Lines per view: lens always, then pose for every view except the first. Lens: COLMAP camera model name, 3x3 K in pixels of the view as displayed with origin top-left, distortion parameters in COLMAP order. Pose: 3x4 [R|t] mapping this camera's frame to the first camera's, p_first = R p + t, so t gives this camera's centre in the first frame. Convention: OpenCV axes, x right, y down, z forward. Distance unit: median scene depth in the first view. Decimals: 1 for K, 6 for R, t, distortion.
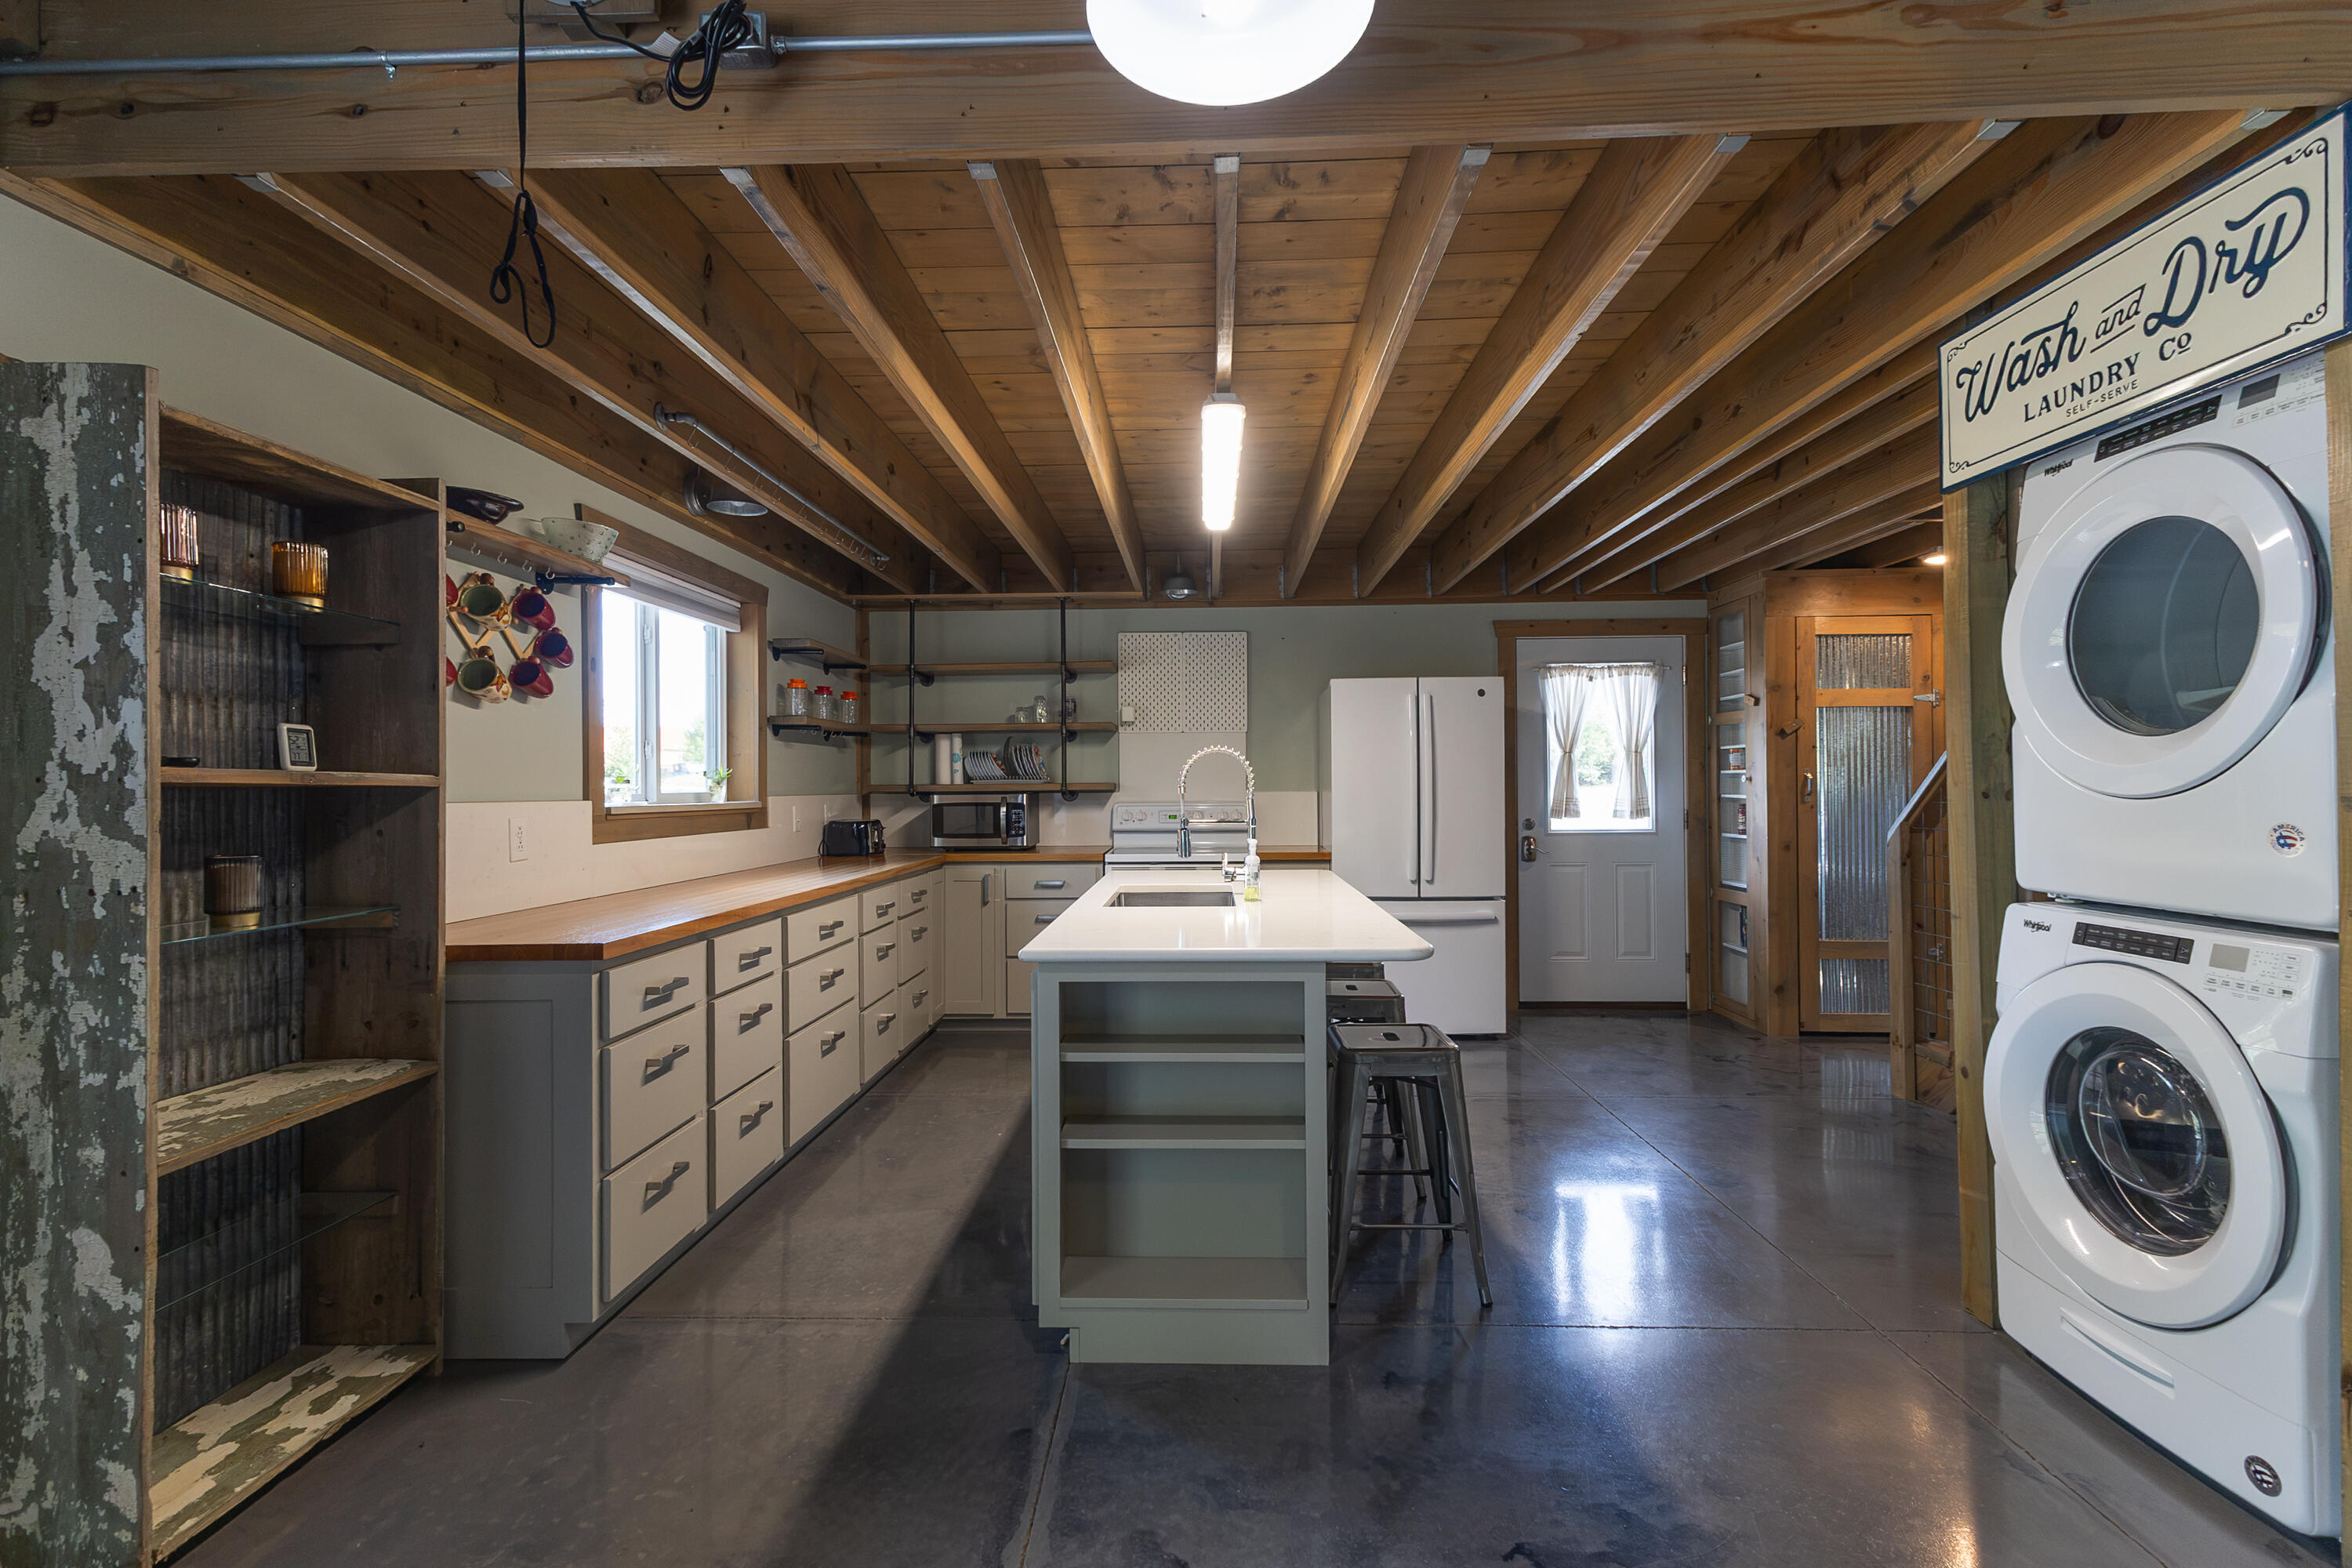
lens RADIAL K [[1074.2, 0, 1169.9], [0, 1074.2, 783.5], [0, 0, 1]] dist [0.014467, -0.001012]
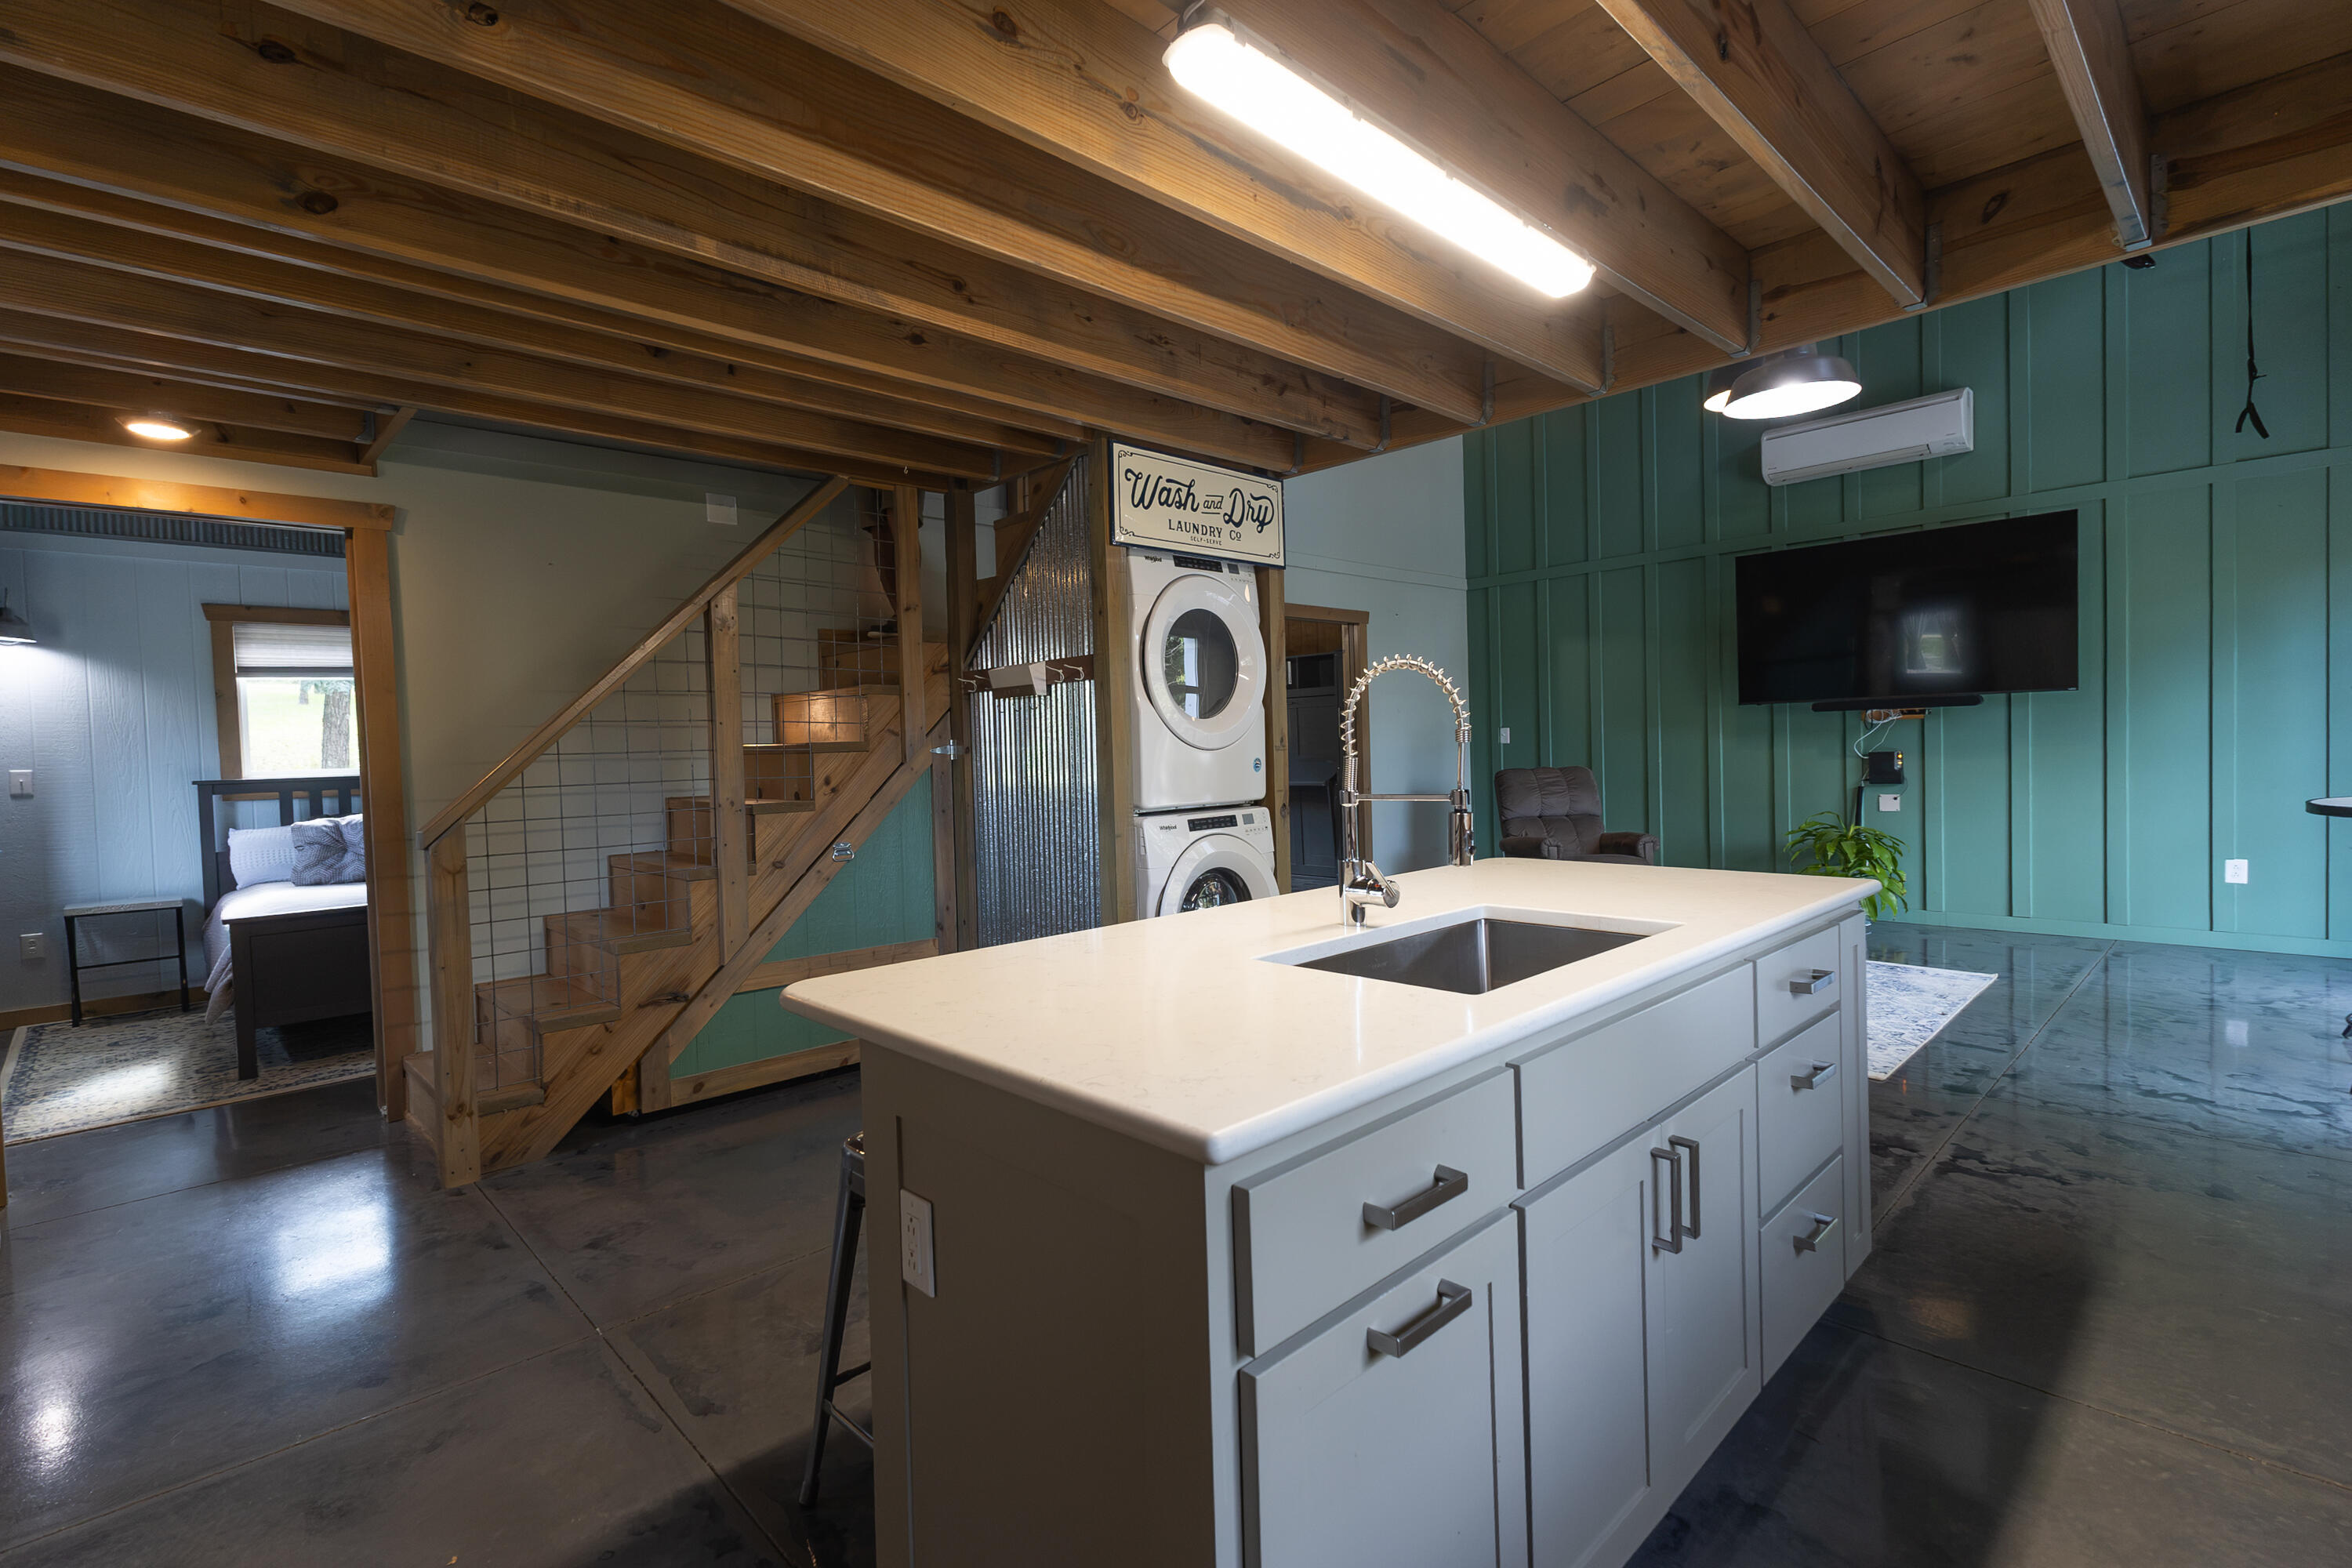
lens RADIAL K [[1072.2, 0, 1170.5], [0, 1072.2, 783.9], [0, 0, 1]] dist [0.021197, -0.000828]
pose [[-0.716910, 0.005684, 0.697143, -0.360868], [0.035421, 0.998972, 0.028280, 0.014821], [-0.696266, 0.044968, -0.716374, 2.127883]]
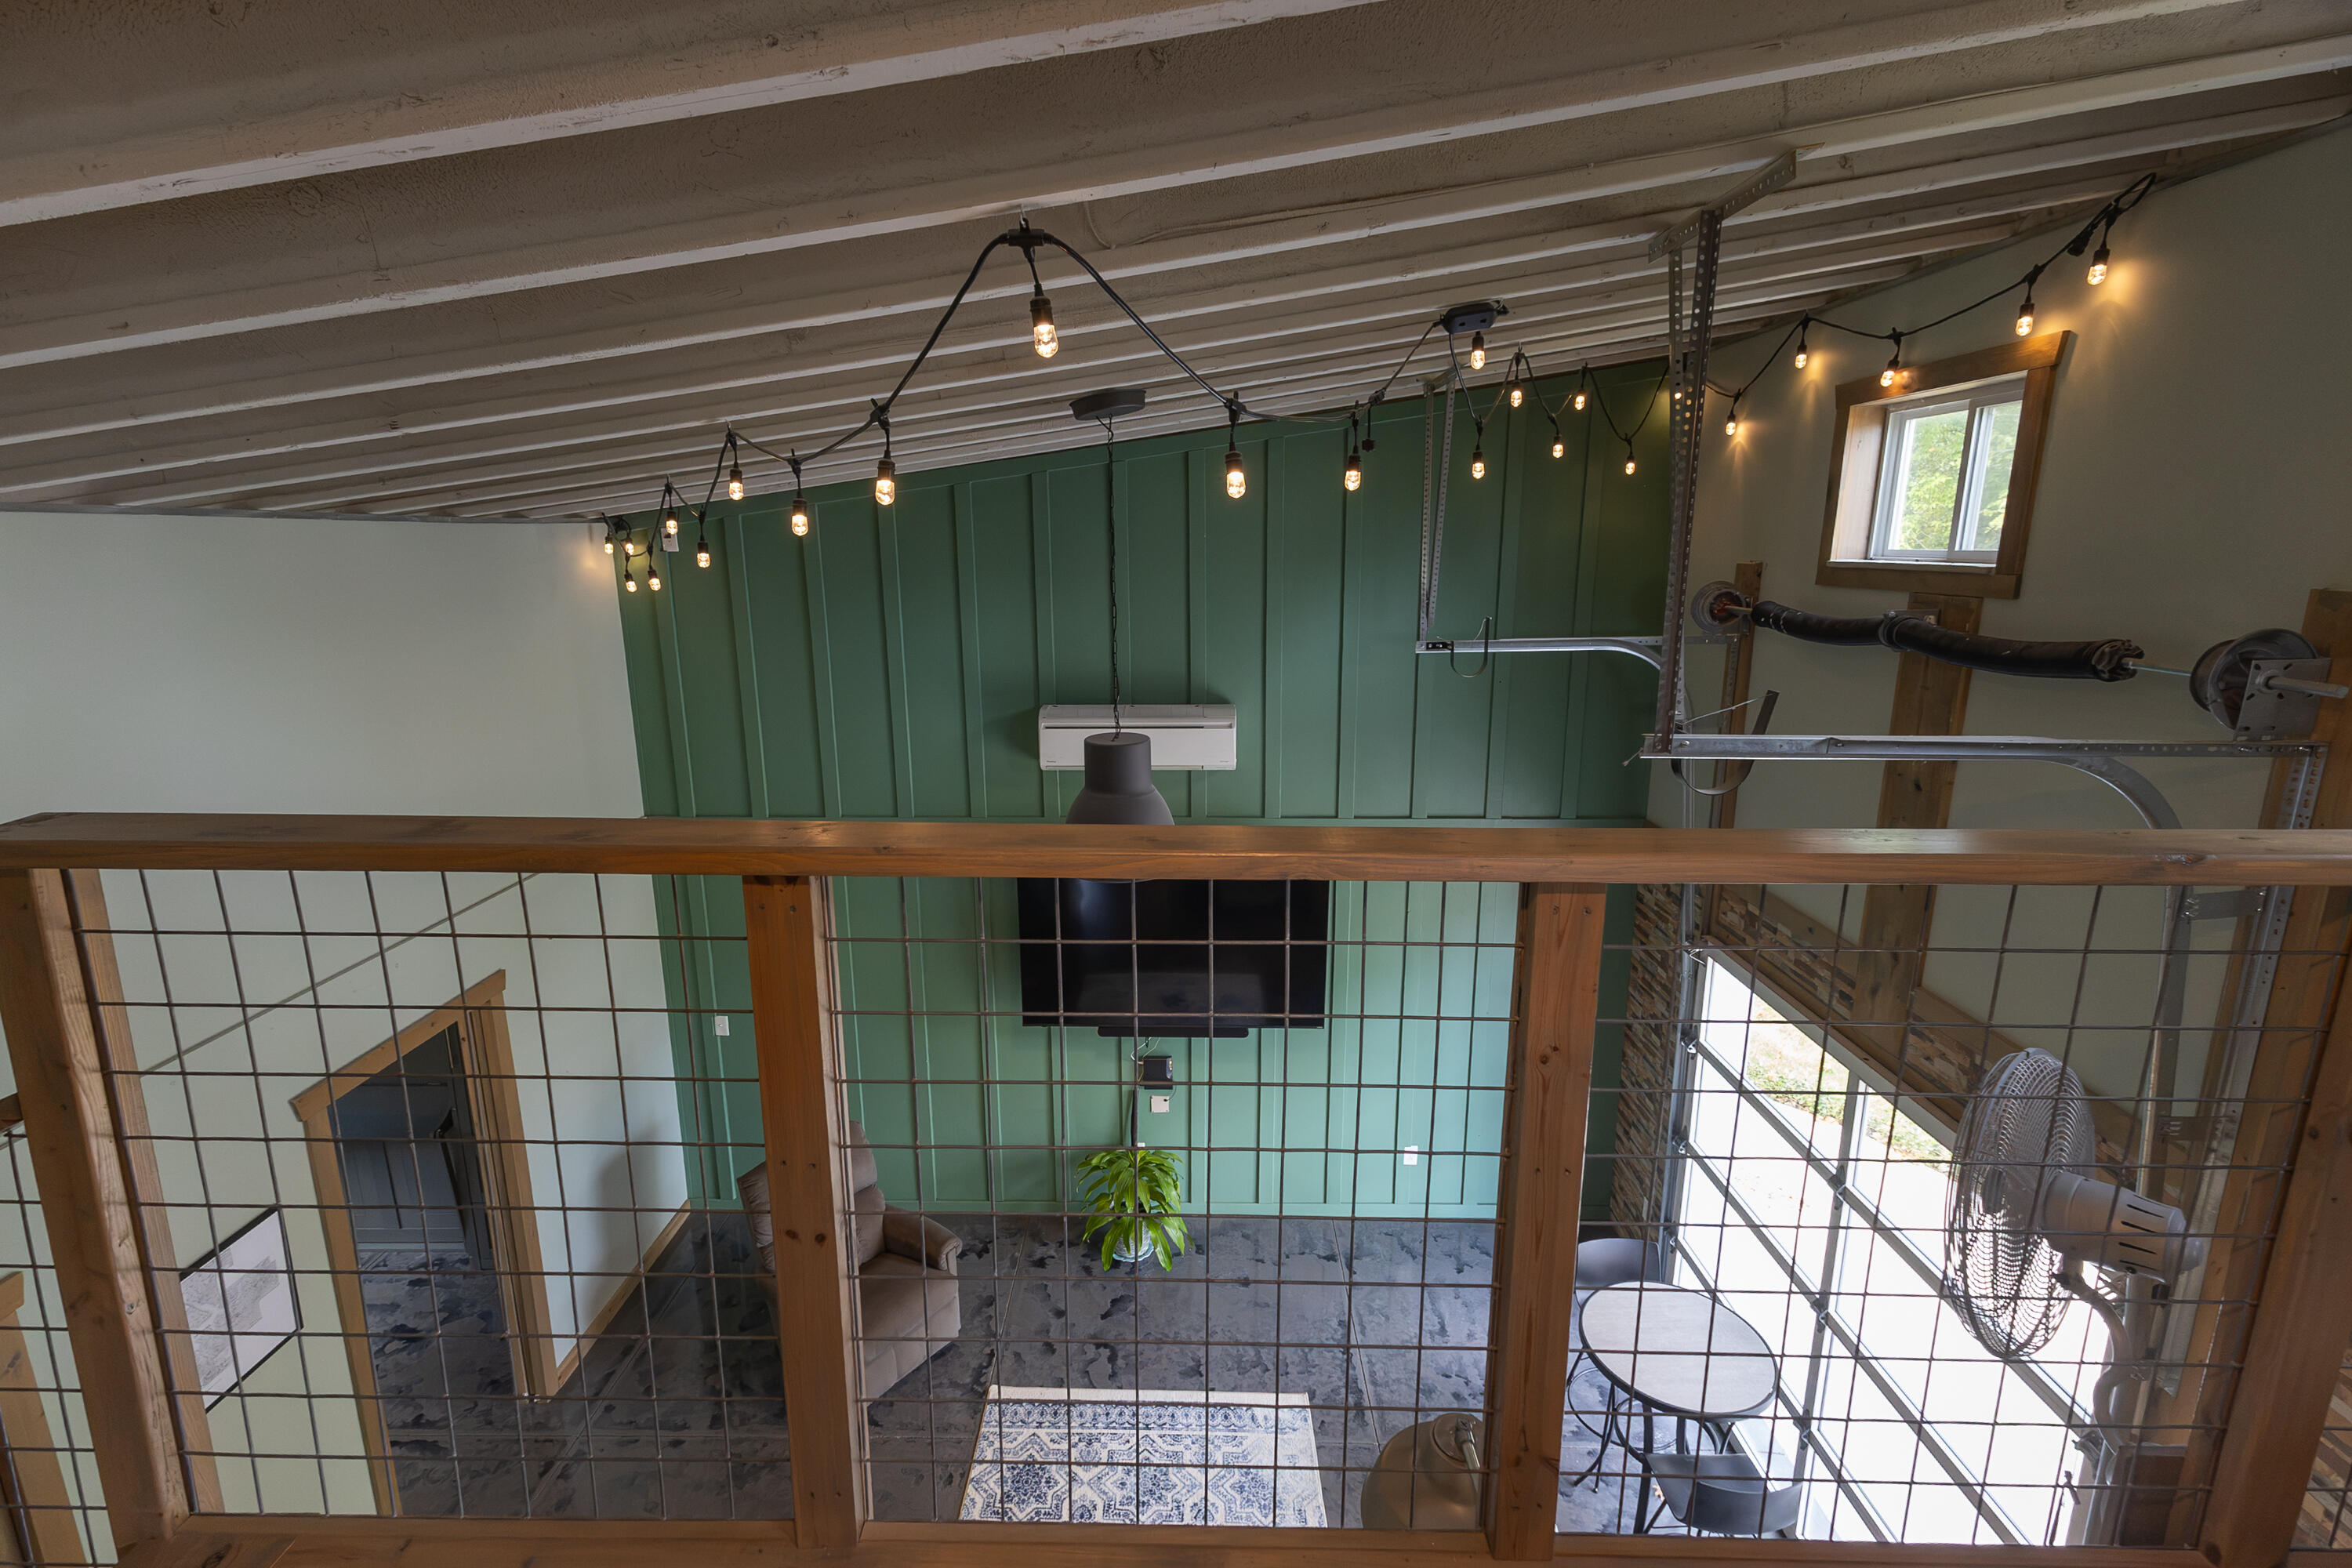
lens RADIAL K [[1074.2, 0, 1169.9], [0, 1074.2, 783.5], [0, 0, 1]] dist [0.014467, -0.001012]
pose [[-0.999761, 0.016170, -0.014734, 0.262028], [0.012554, 0.975658, 0.218937, -1.155219], [0.017915, 0.218699, -0.975628, 1.256178]]
